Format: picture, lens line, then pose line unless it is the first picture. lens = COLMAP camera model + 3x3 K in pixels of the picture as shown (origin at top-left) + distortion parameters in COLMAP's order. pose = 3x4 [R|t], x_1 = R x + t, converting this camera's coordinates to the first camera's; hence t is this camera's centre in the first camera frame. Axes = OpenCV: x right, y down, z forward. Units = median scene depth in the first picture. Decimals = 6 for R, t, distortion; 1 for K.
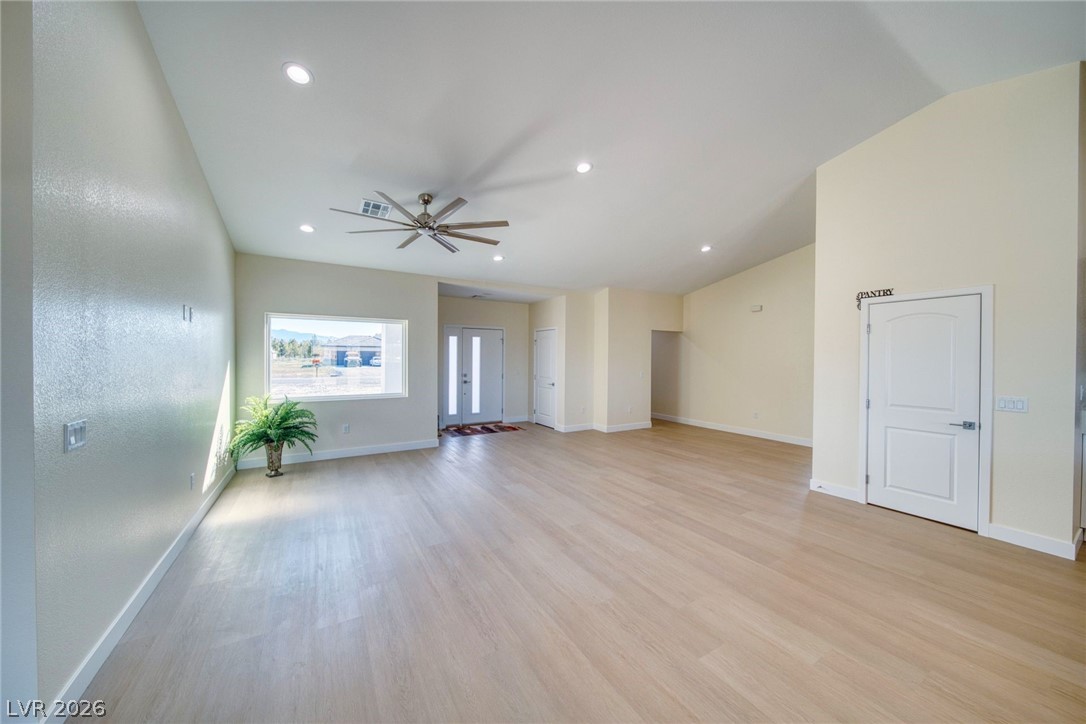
lens RADIAL K [[379.5, 0, 542.4], [0, 379.5, 360.2], [0, 0, 1]] dist [-0.003404, -0.000542]
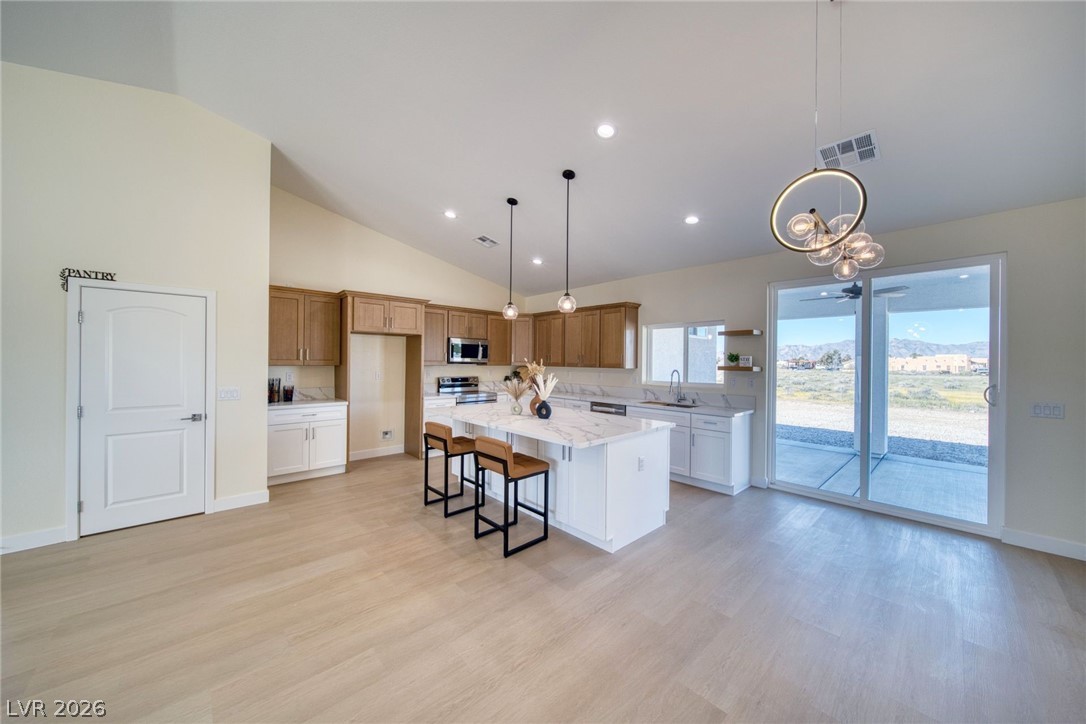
lens RADIAL K [[379.5, 0, 542.8], [0, 379.5, 360.7], [0, 0, 1]] dist [-0.003404, -0.000542]
pose [[-0.210724, -0.009455, 0.977500, -0.113587], [-0.004619, 0.999952, 0.008677, -0.002944], [-0.977535, -0.002687, -0.210757, 0.219023]]
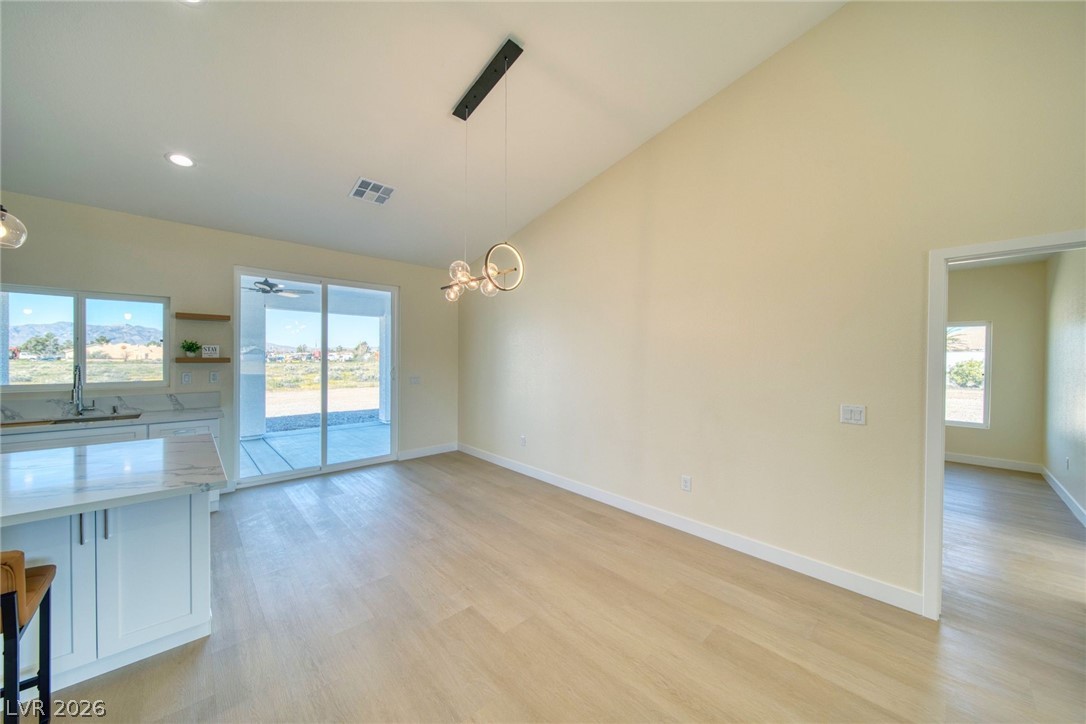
lens RADIAL K [[379.5, 0, 542.2], [0, 379.5, 360.6], [0, 0, 1]] dist [-0.003404, -0.000542]
pose [[-0.975208, -0.014792, -0.220797, 0.271918], [-0.018811, 0.999693, 0.016112, -0.001905], [0.220491, 0.019866, -0.975187, 0.516908]]
